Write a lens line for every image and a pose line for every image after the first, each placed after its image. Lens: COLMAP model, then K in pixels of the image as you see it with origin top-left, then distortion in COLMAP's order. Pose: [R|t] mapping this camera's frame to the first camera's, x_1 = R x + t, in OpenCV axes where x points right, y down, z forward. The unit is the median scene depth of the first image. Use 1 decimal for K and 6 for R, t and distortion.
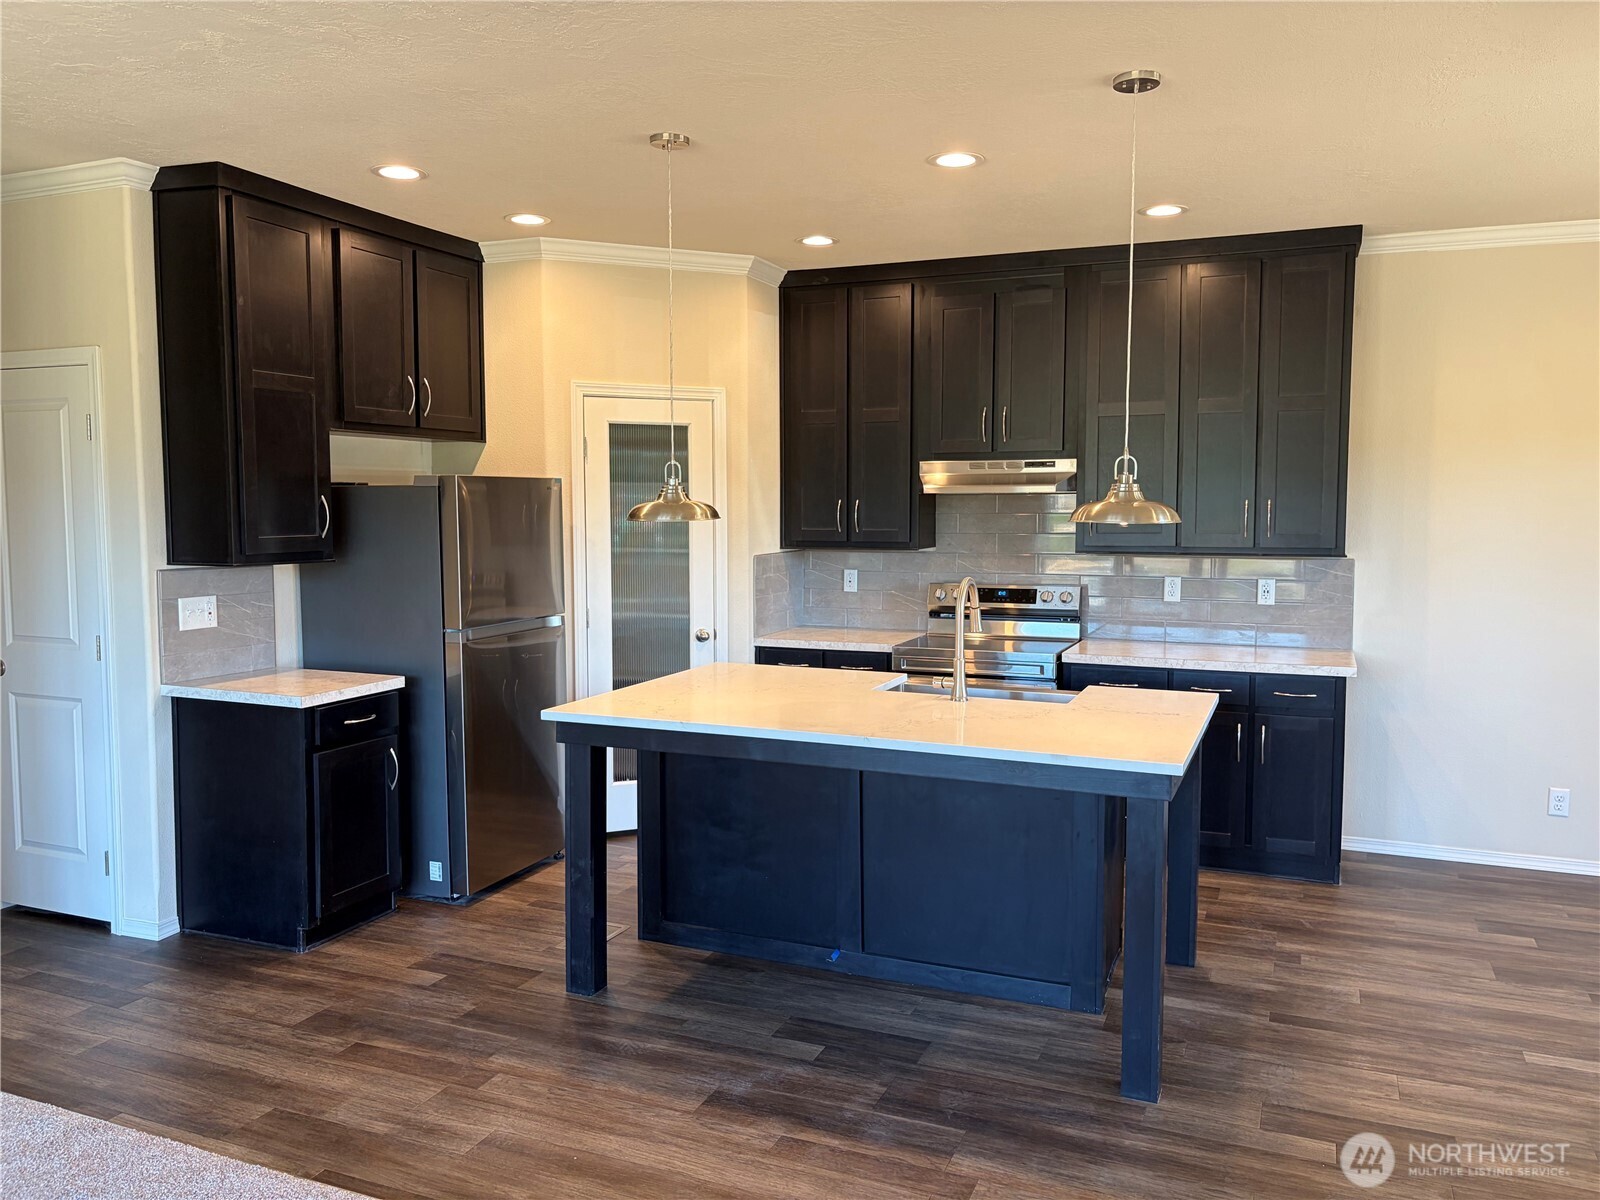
lens RADIAL K [[1217.8, 0, 800.0], [0, 1217.8, 600.0], [0, 0, 1]] dist [0.034411, 0.000132]
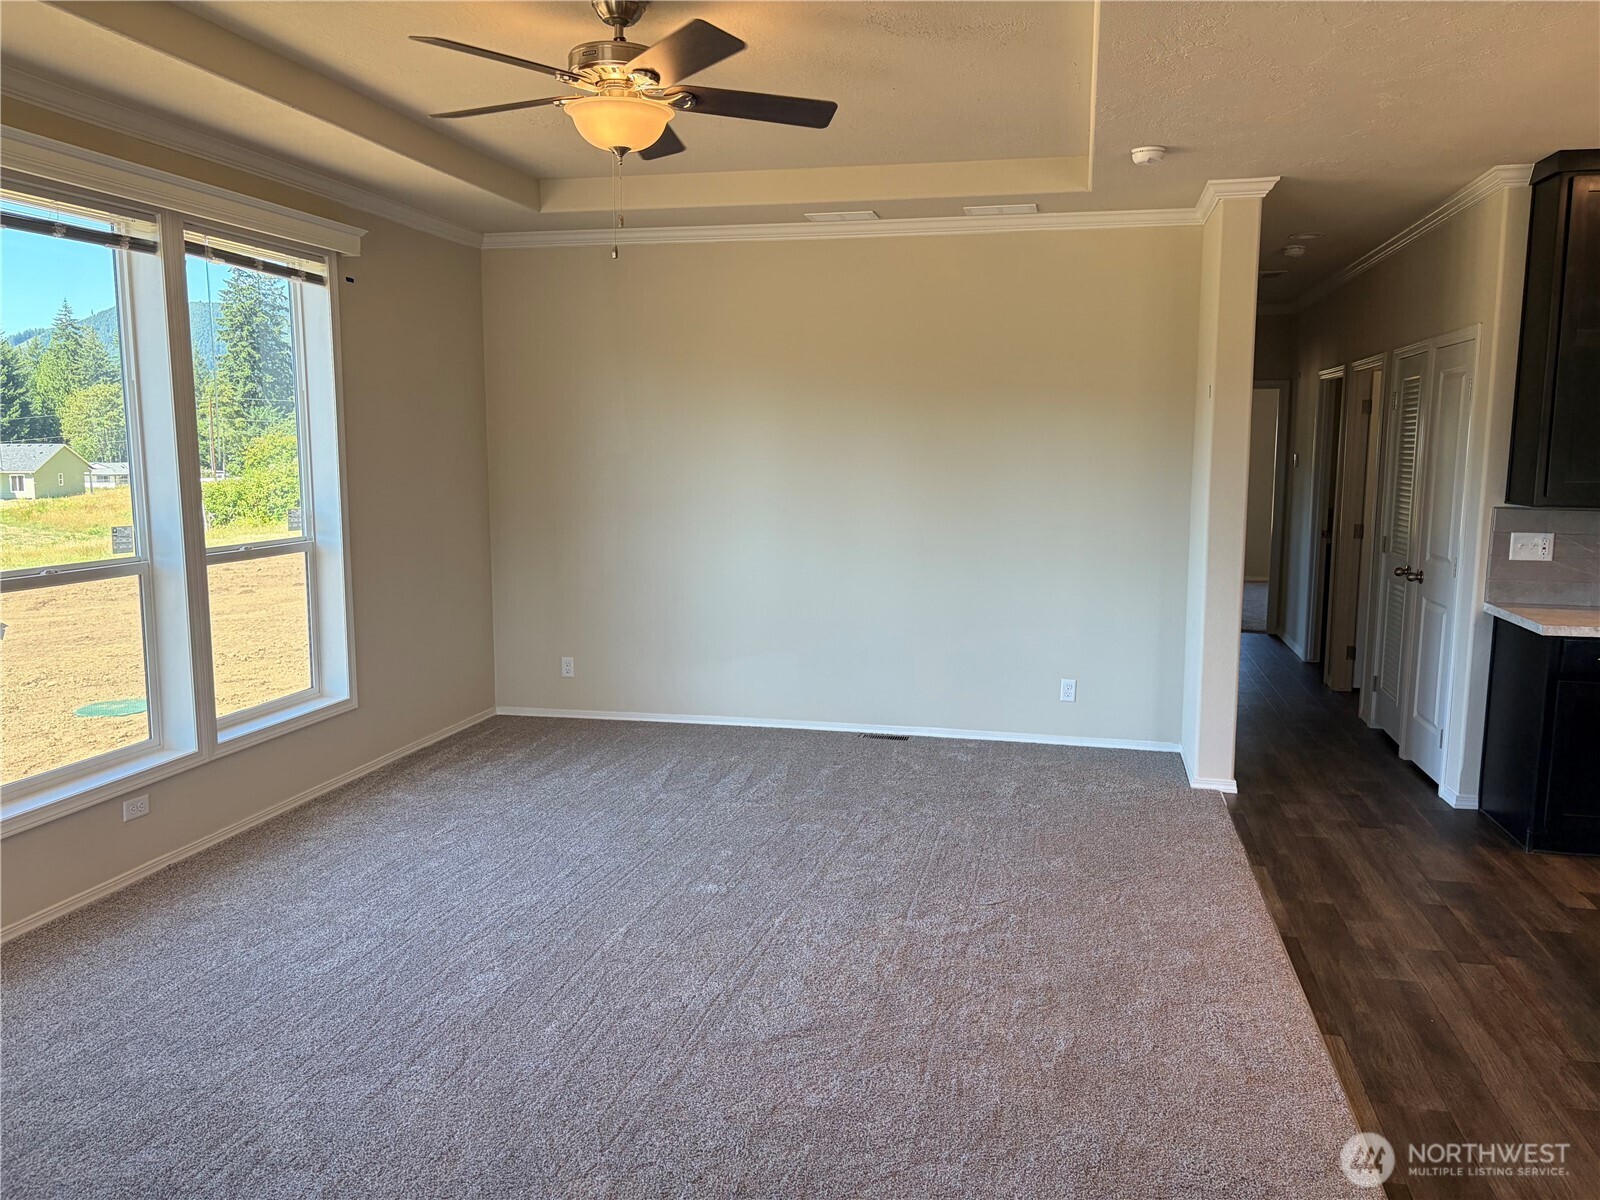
lens RADIAL K [[1217.8, 0, 800.0], [0, 1217.8, 600.0], [0, 0, 1]] dist [0.034411, 0.000132]
pose [[0.175883, 0.126484, -0.976251, 0.581068], [-0.084522, 0.989989, 0.113037, -0.014070], [0.980776, 0.062633, 0.184813, 0.127700]]
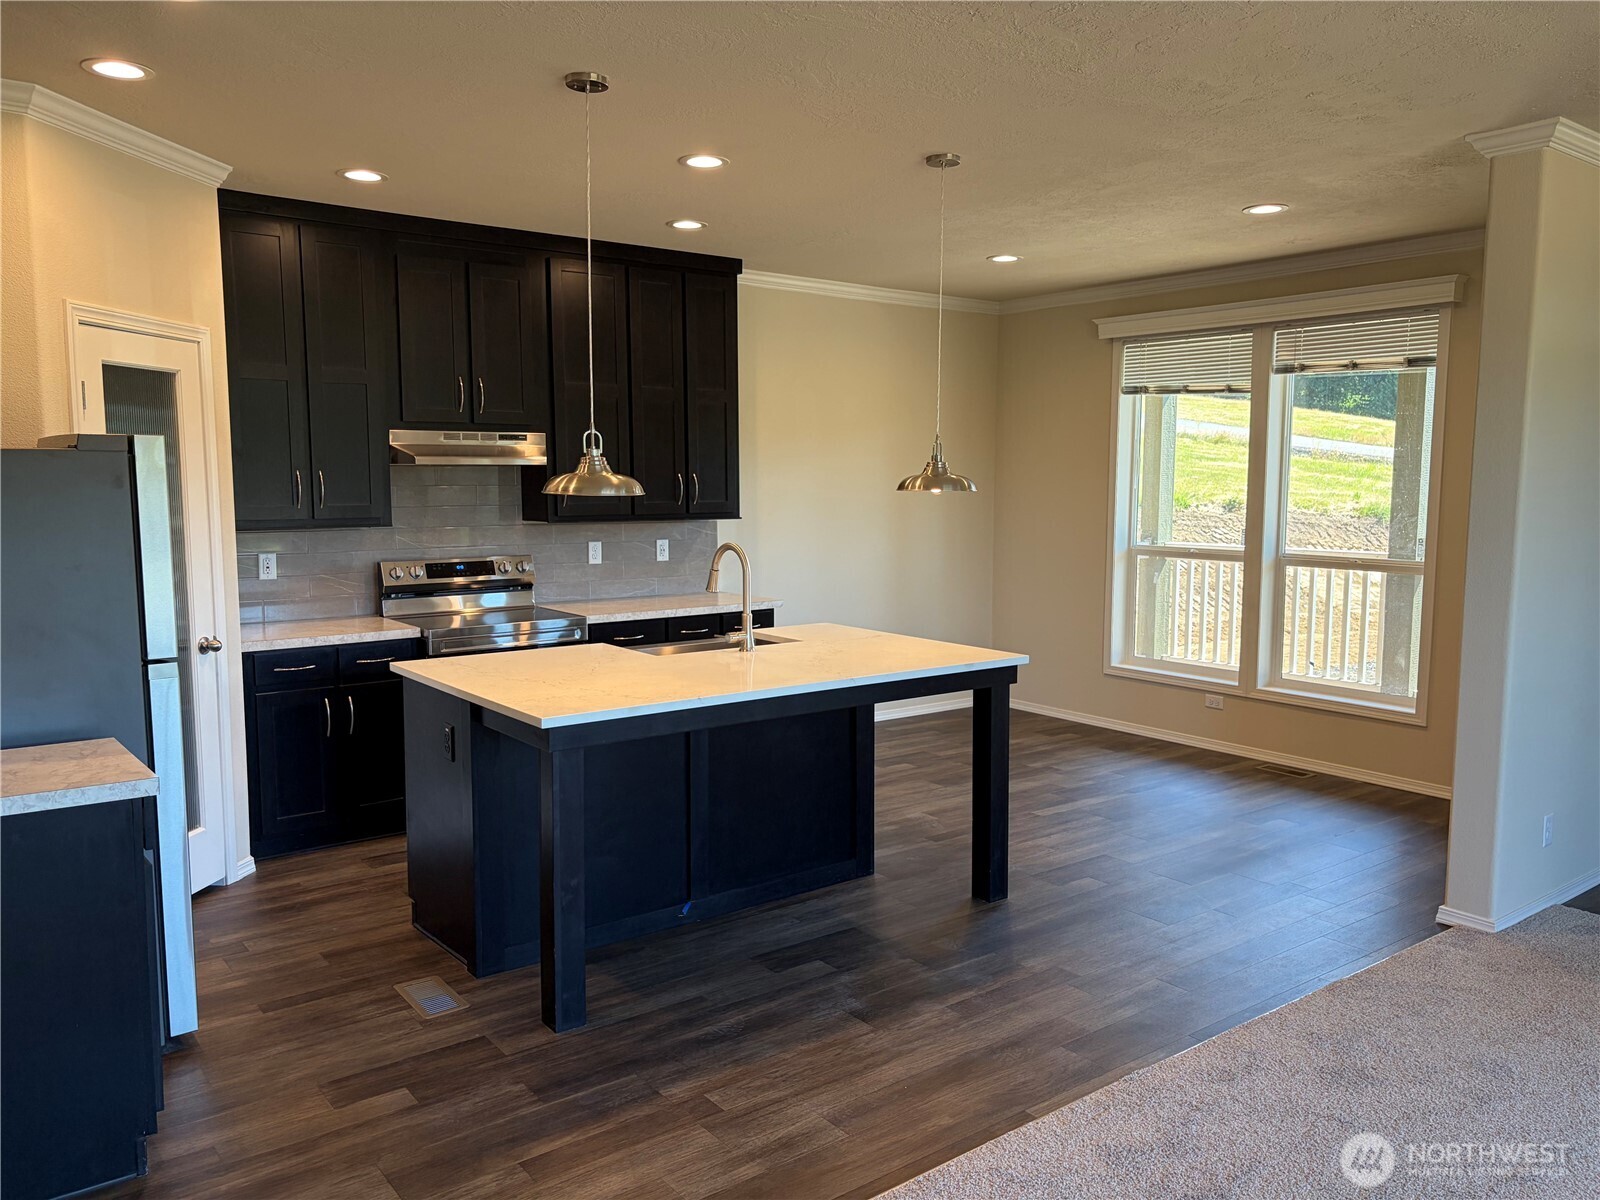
lens RADIAL K [[1228.5, 0, 802.2], [0, 1228.5, 595.1], [0, 0, 1]] dist [0.052846, -0.000093]
pose [[0.497265, -0.086980, 0.863228, -0.815675], [0.072286, 0.995656, 0.058683, -0.030952], [-0.864582, 0.033218, 0.501392, 0.380037]]
